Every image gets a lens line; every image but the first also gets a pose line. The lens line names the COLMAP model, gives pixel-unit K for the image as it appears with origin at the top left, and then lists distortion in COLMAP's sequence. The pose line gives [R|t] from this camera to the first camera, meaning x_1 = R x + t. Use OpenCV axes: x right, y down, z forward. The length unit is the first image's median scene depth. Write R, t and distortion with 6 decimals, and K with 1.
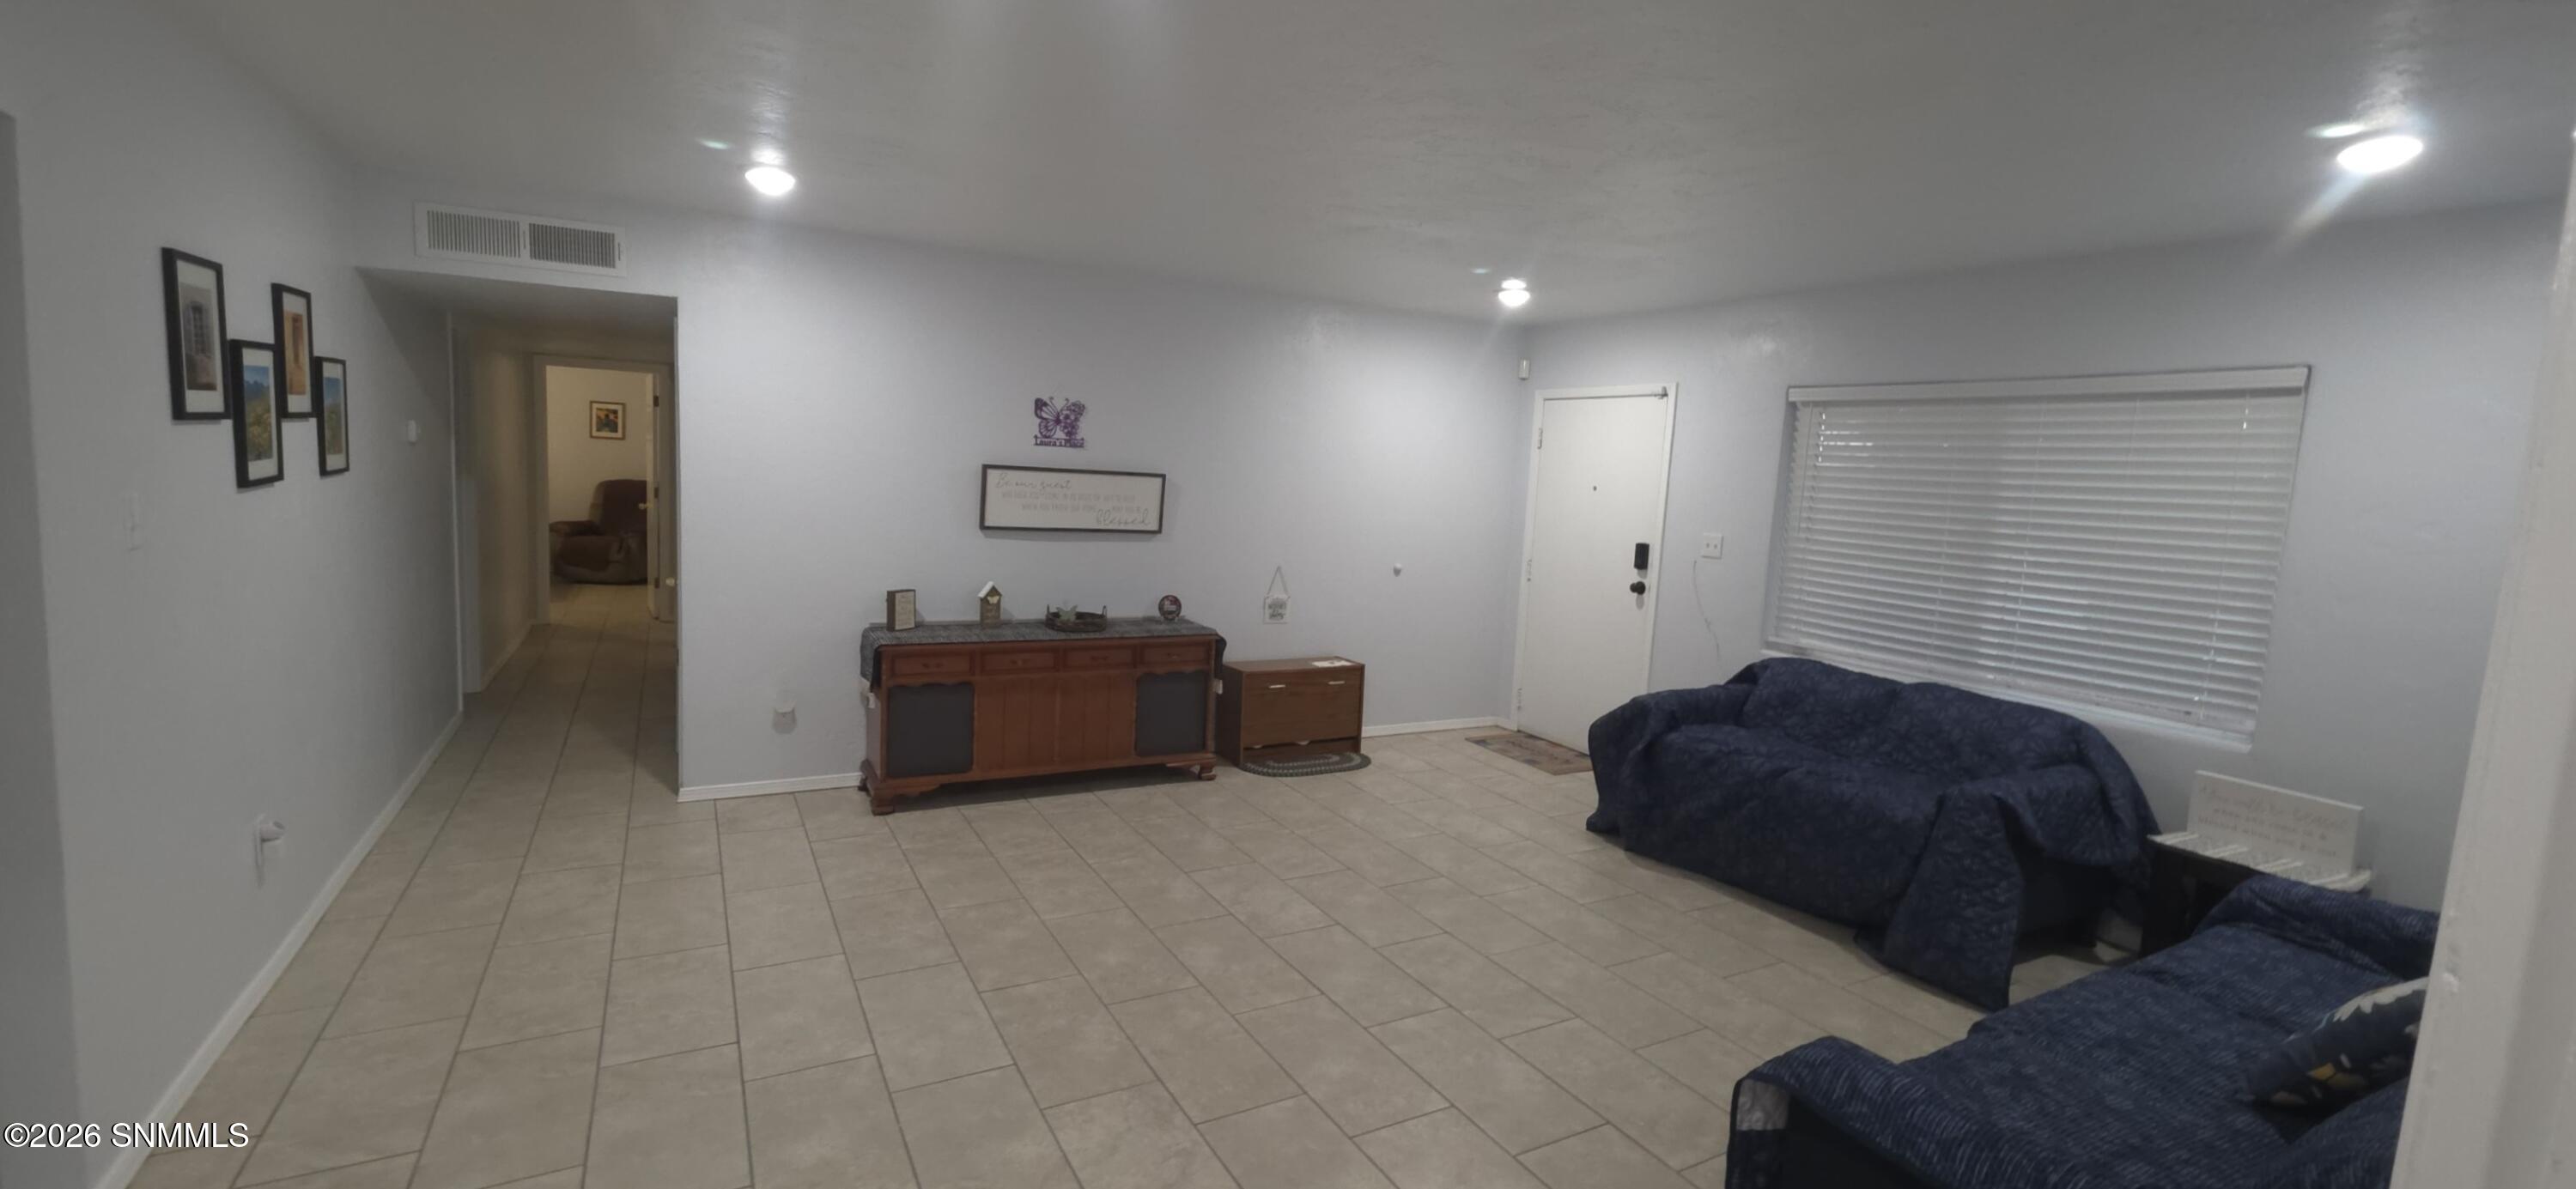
lens RADIAL K [[1141.5, 0, 1288.0], [0, 1141.5, 594.5], [0, 0, 1]] dist [0.000778, 0.000028]
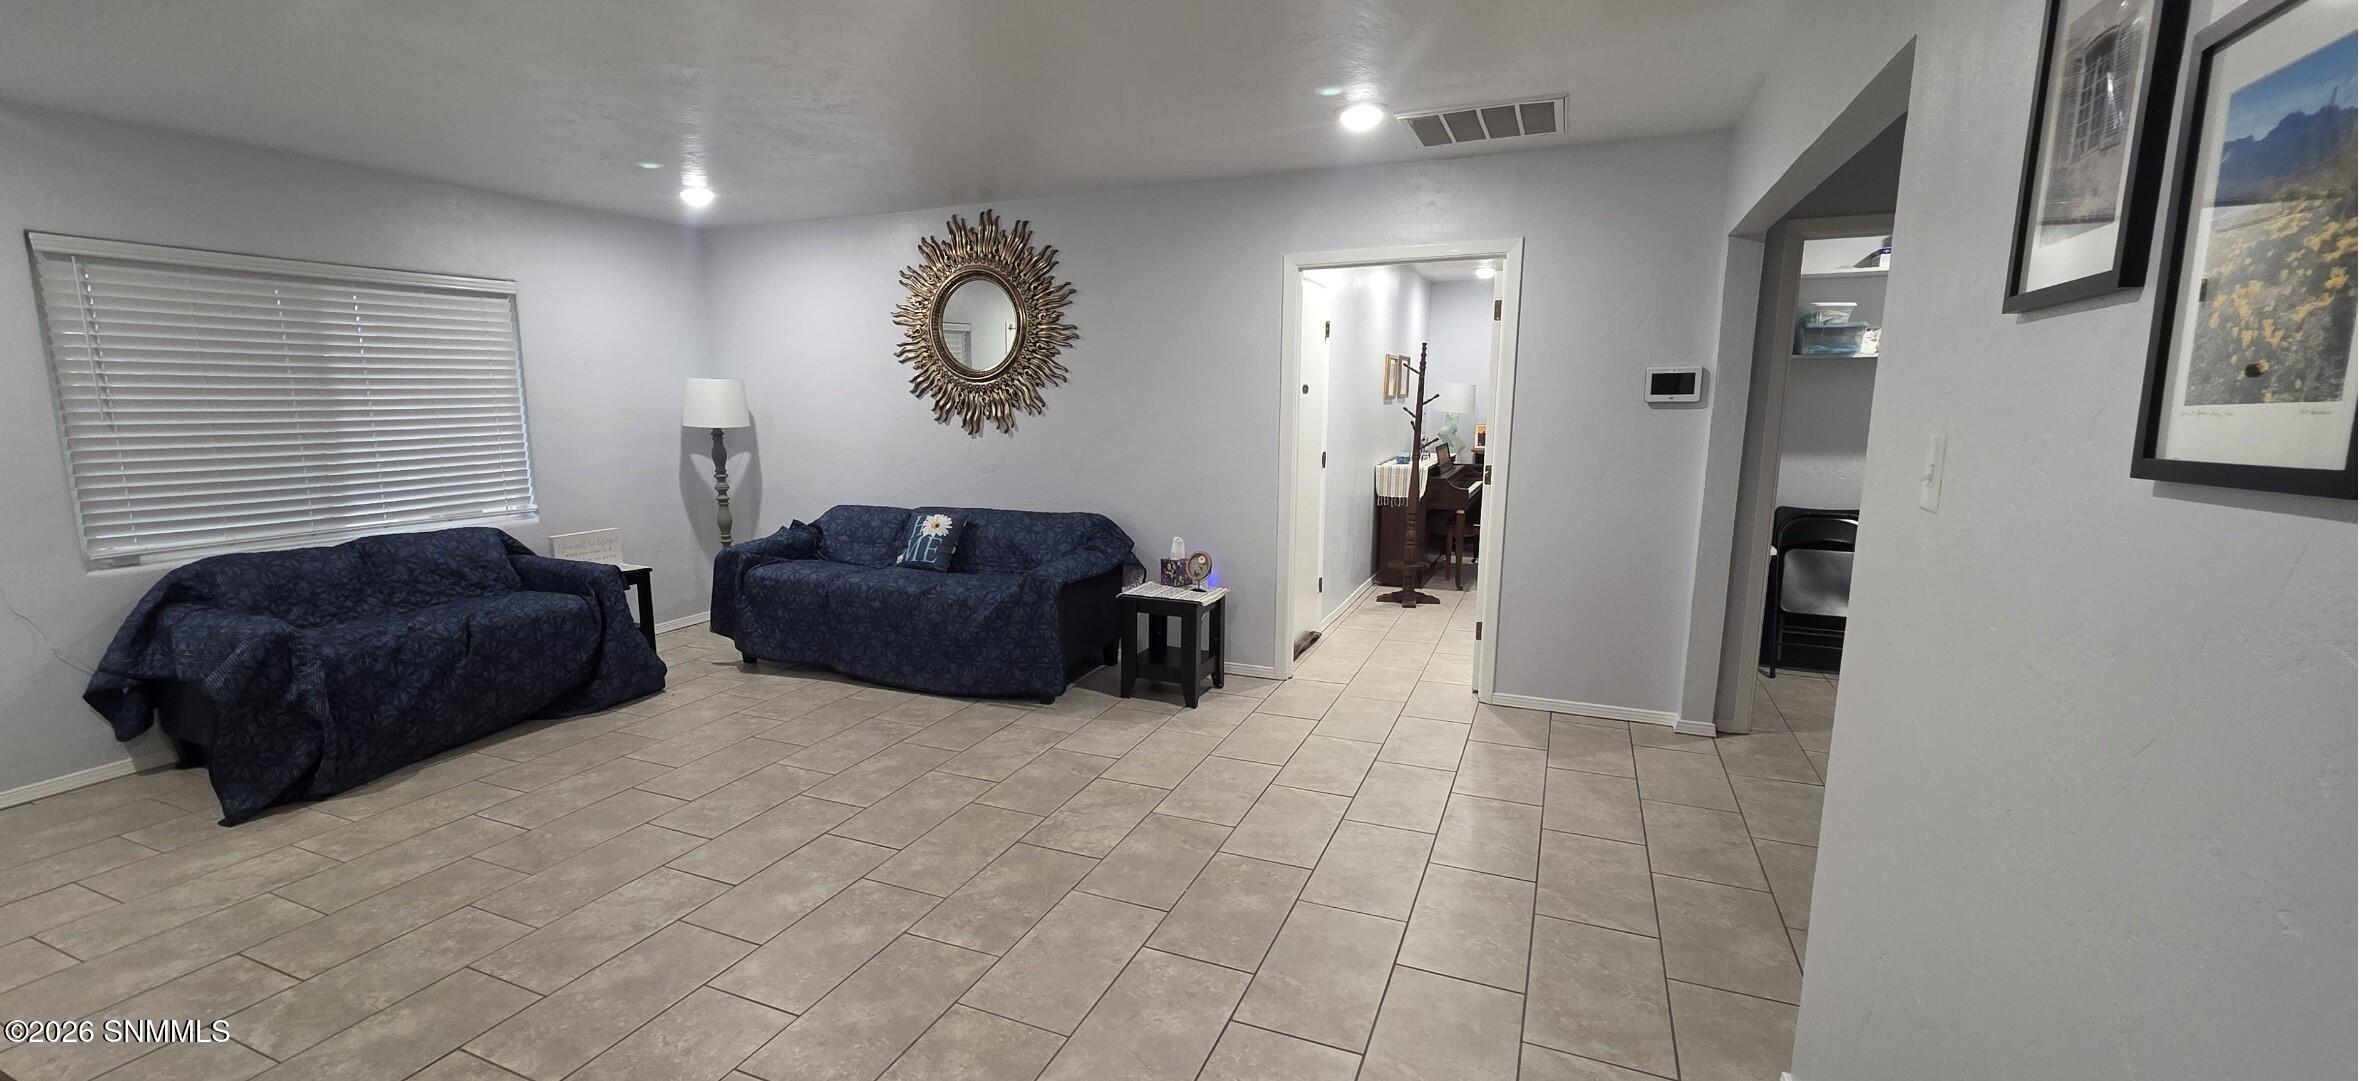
lens RADIAL K [[929.8, 0, 1181.5], [0, 929.8, 540.5], [0, 0, 1]] dist [0.011943, 0.000106]
pose [[-0.640818, -0.168306, 0.749016, -0.733947], [0.063788, 0.960625, 0.270428, -0.134498], [-0.765038, 0.221073, -0.604850, 1.080569]]
